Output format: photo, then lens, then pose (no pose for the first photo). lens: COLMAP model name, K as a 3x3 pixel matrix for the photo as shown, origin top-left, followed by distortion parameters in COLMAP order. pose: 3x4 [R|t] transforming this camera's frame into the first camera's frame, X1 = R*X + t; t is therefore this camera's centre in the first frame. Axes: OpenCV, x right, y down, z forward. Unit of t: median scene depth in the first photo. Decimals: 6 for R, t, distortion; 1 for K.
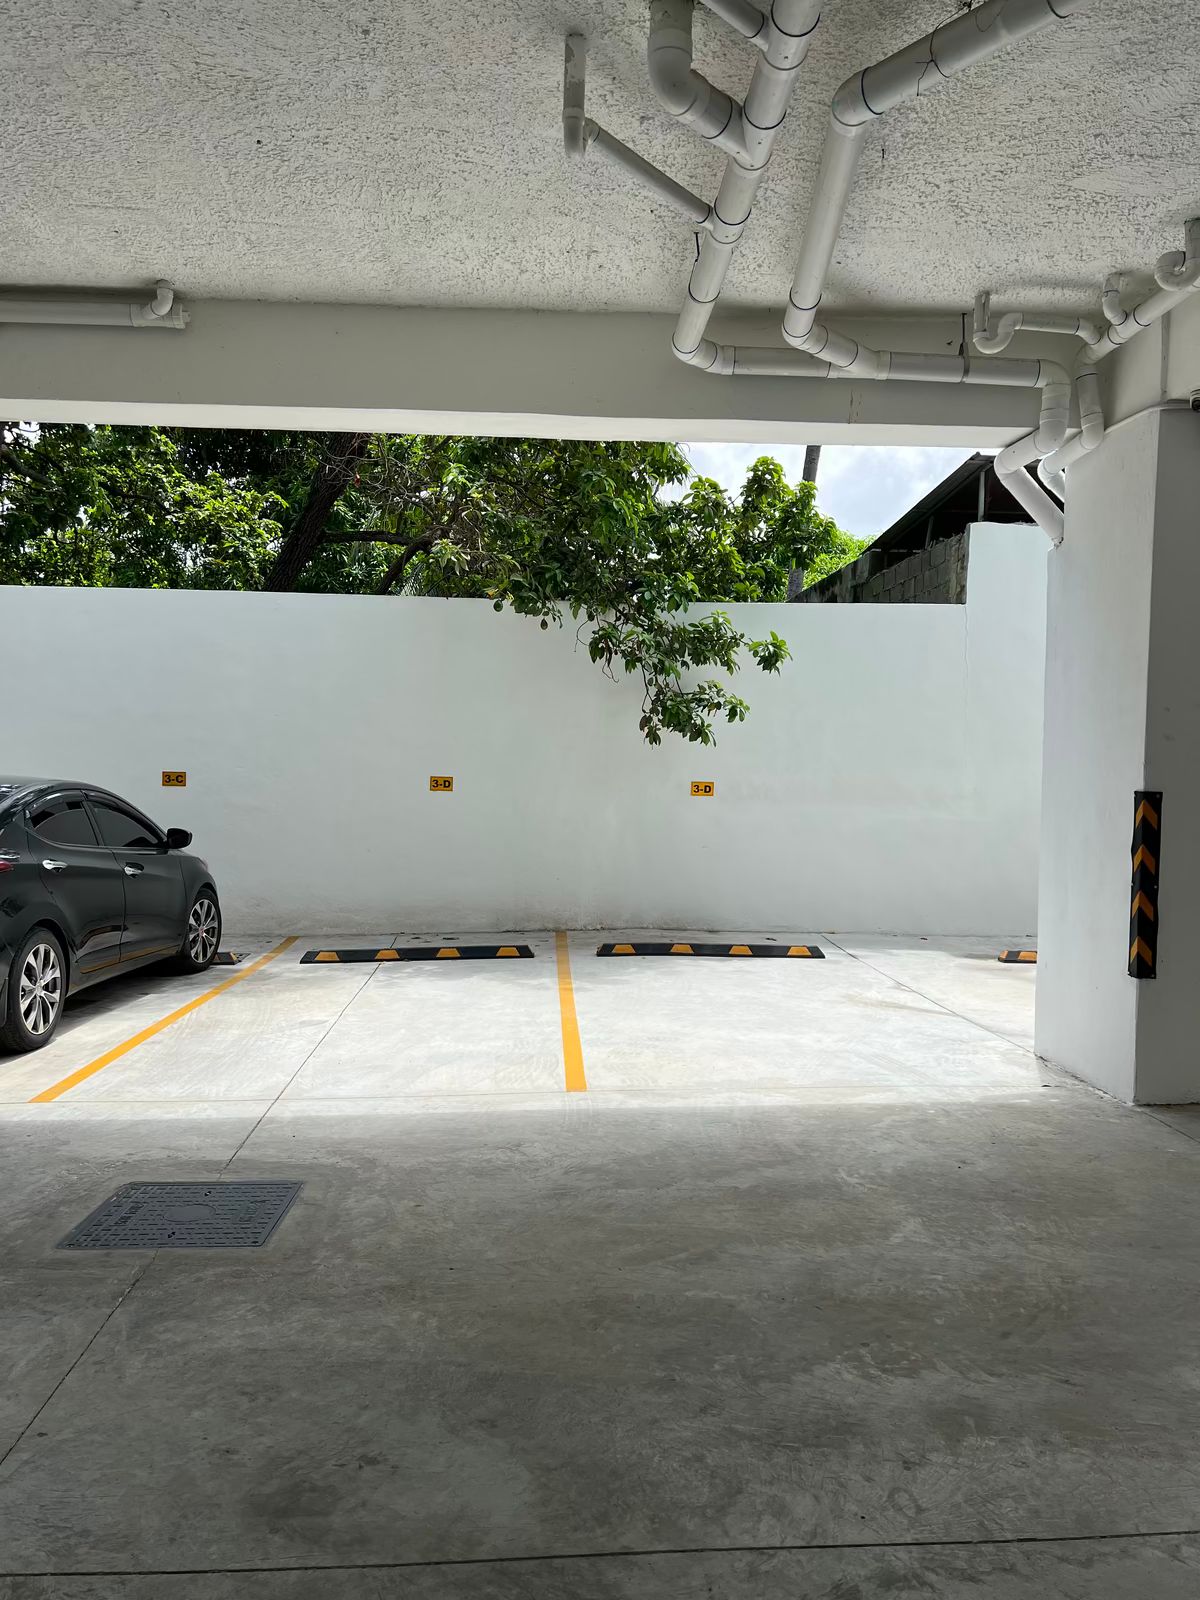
lens RADIAL K [[1200.0, 0, 604.5], [0, 1200.0, 793.3], [0, 0, 1]] dist [0.090852, -0.001936]
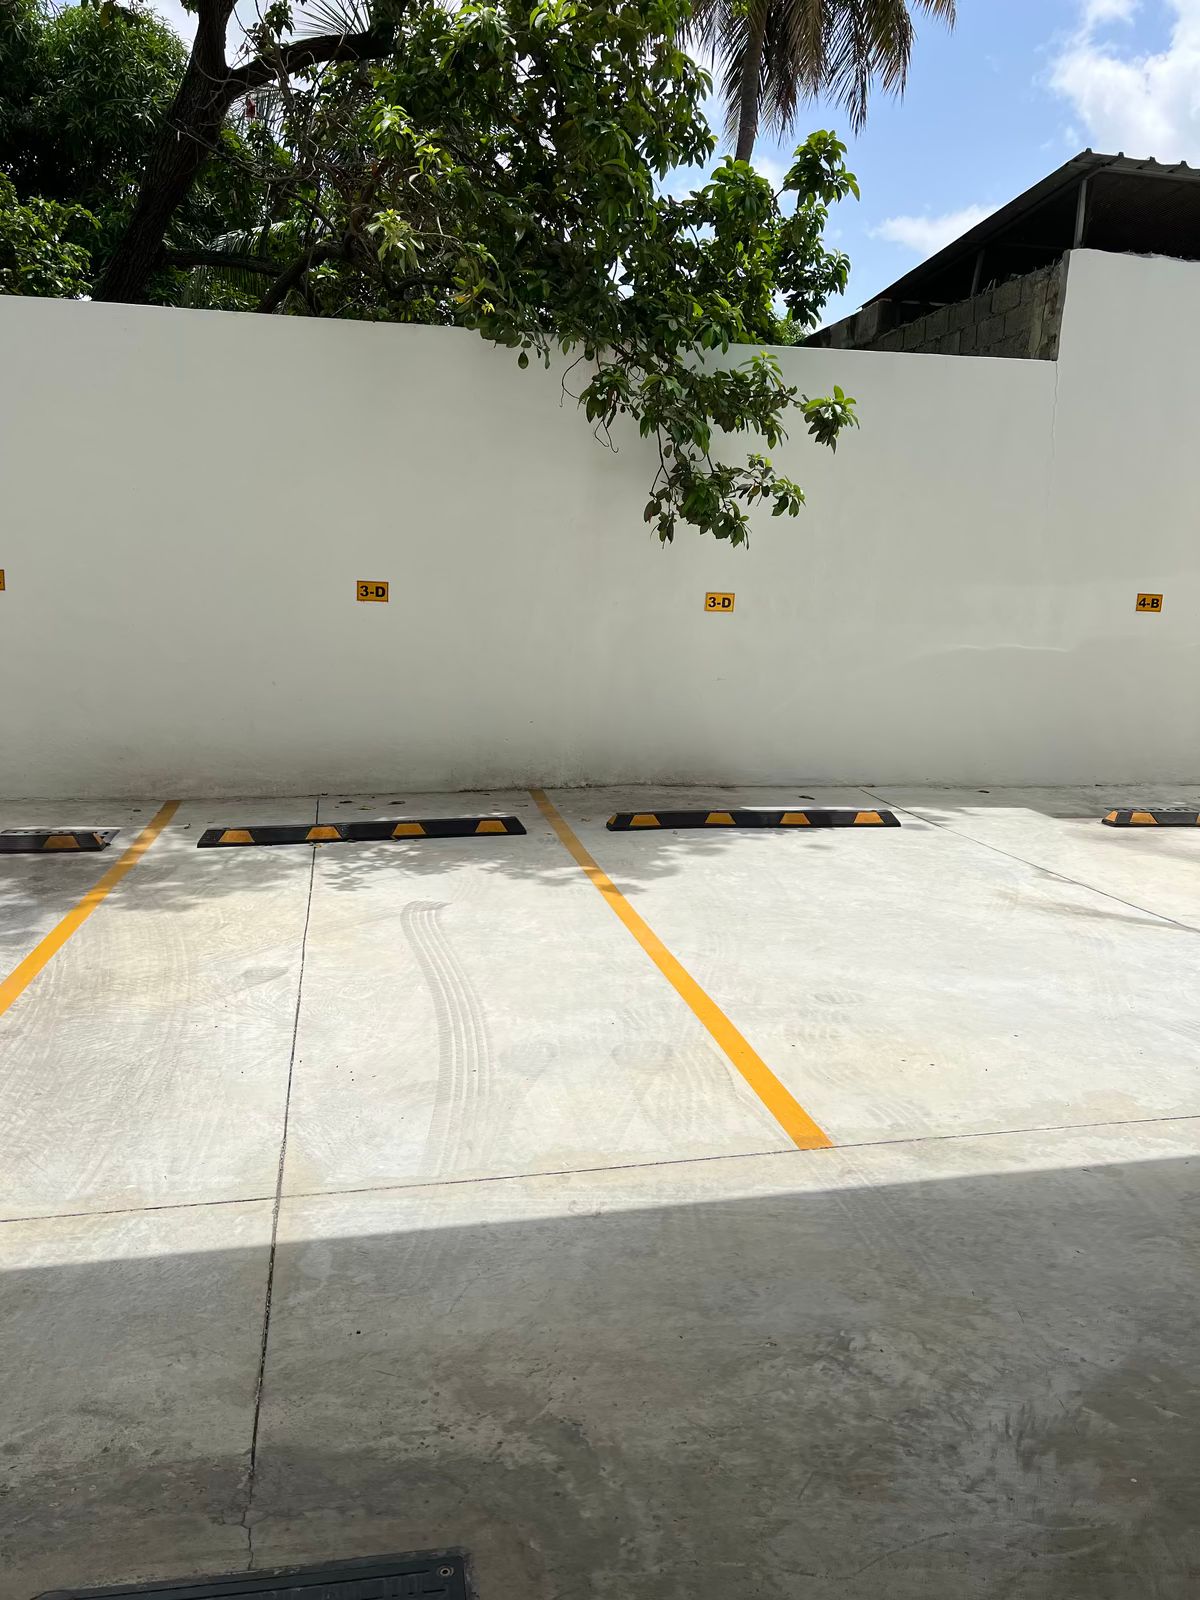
lens RADIAL K [[1205.4, 0, 600.0], [0, 1205.4, 800.0], [0, 0, 1]] dist [0.034912, -0.000578]
pose [[0.990797, -0.012156, 0.134811, -0.104149], [-0.009425, 0.987347, 0.158292, -0.000408], [-0.135030, -0.158106, 0.978146, 0.257560]]
